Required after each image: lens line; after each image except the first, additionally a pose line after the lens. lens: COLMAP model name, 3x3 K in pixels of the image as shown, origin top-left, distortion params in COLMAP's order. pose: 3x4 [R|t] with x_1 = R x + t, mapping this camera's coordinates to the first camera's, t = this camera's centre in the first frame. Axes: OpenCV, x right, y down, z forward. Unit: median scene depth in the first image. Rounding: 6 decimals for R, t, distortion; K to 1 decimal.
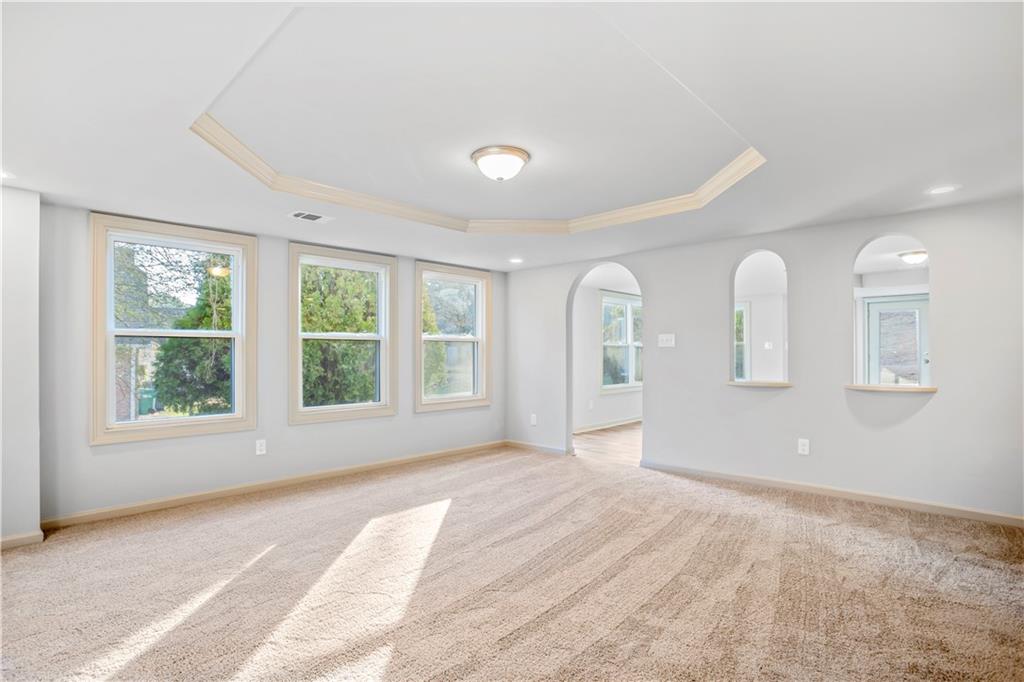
lens RADIAL K [[505.7, 0, 508.0], [0, 505.7, 348.5], [0, 0, 1]] dist [-0.053681, 0.022919]
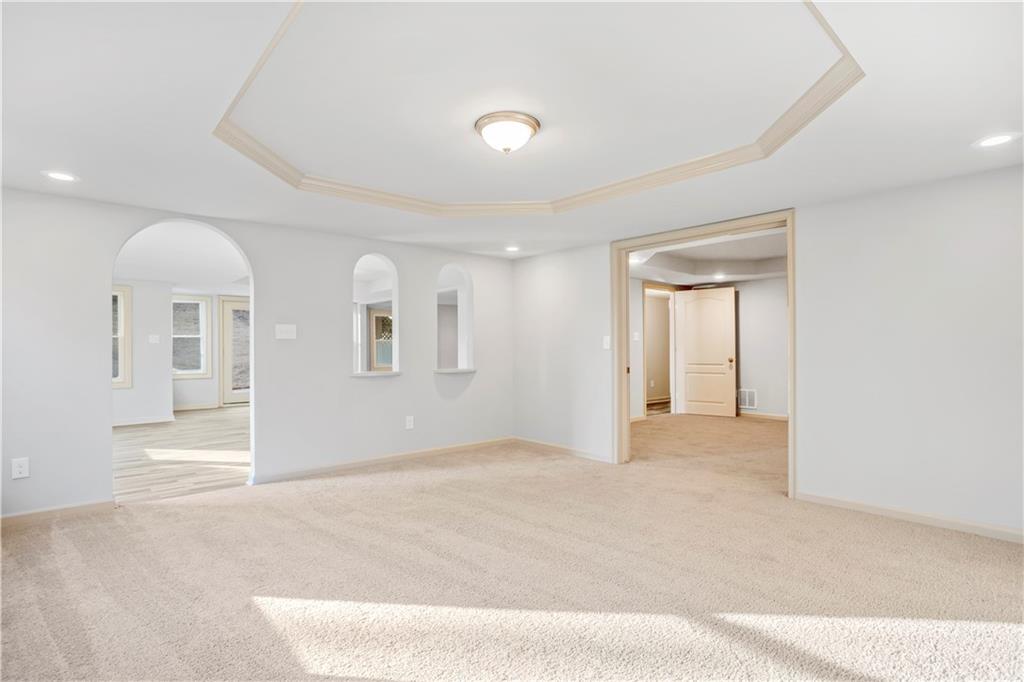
lens RADIAL K [[505.7, 0, 509.1], [0, 505.7, 342.4], [0, 0, 1]] dist [-0.053681, 0.022919]
pose [[0.116407, 0.009480, 0.993156, -0.617688], [-0.006635, 0.999940, -0.008767, 0.009931], [-0.993179, -0.005569, 0.116463, 0.617225]]
